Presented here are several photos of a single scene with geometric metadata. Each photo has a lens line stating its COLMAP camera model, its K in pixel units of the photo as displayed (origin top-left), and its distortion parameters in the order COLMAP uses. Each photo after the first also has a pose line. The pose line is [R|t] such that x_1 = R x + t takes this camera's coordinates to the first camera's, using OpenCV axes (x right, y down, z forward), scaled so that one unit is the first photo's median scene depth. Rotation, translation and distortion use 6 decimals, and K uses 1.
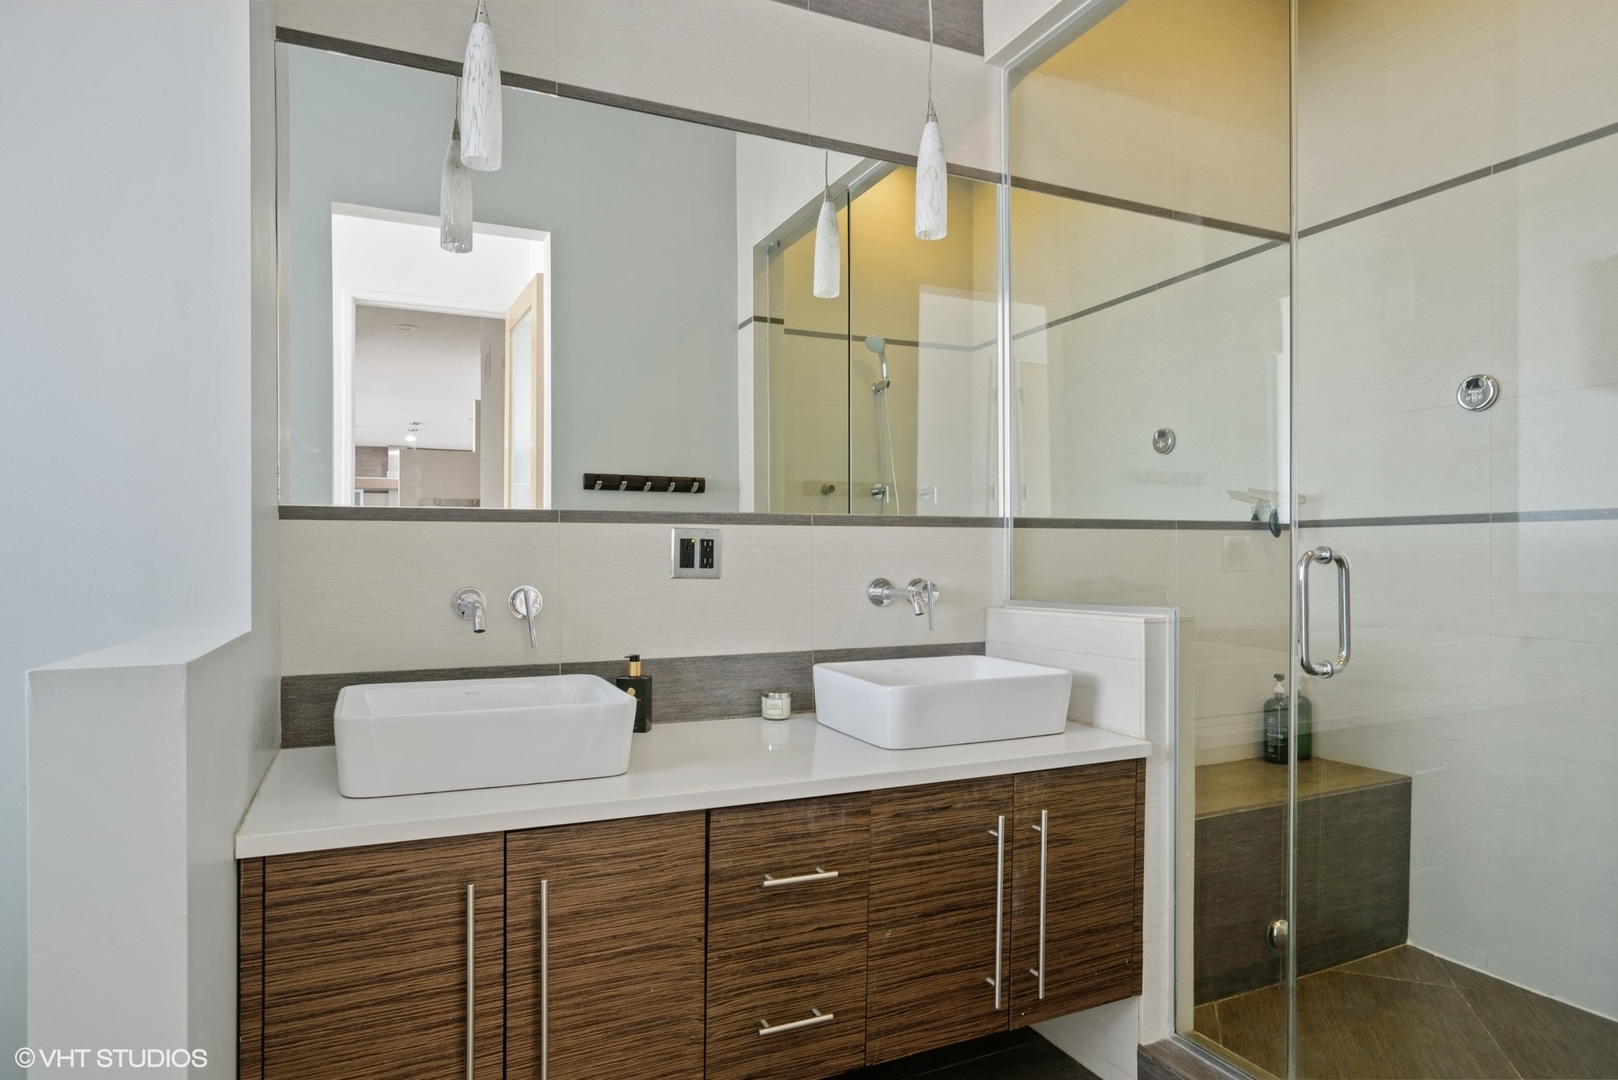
lens RADIAL K [[928.0, 0, 806.1], [0, 928.0, 566.1], [0, 0, 1]] dist [-0.049130, 0.000186]
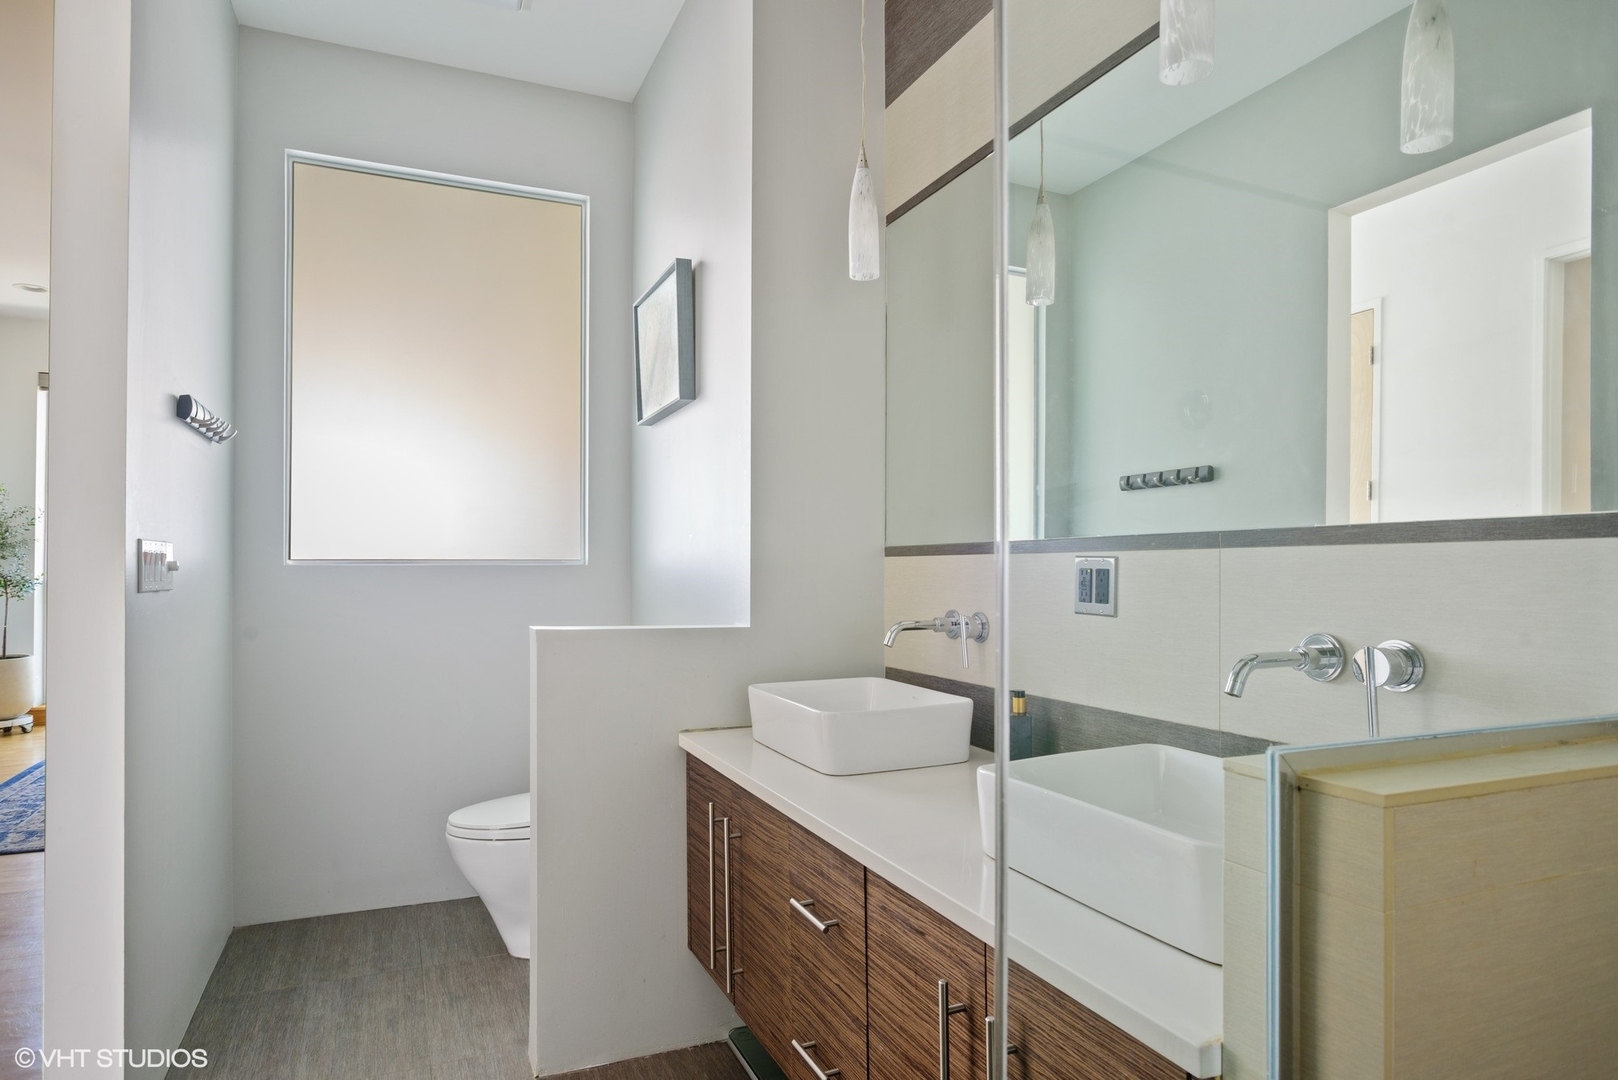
lens RADIAL K [[927.0, 0, 806.3], [0, 927.0, 560.2], [0, 0, 1]] dist [0.000347, -0.000285]
pose [[-0.022001, -0.006202, -0.999739, 0.780844], [-0.004077, 0.999973, -0.006114, -0.032454], [0.999750, 0.003941, -0.022026, 0.788650]]
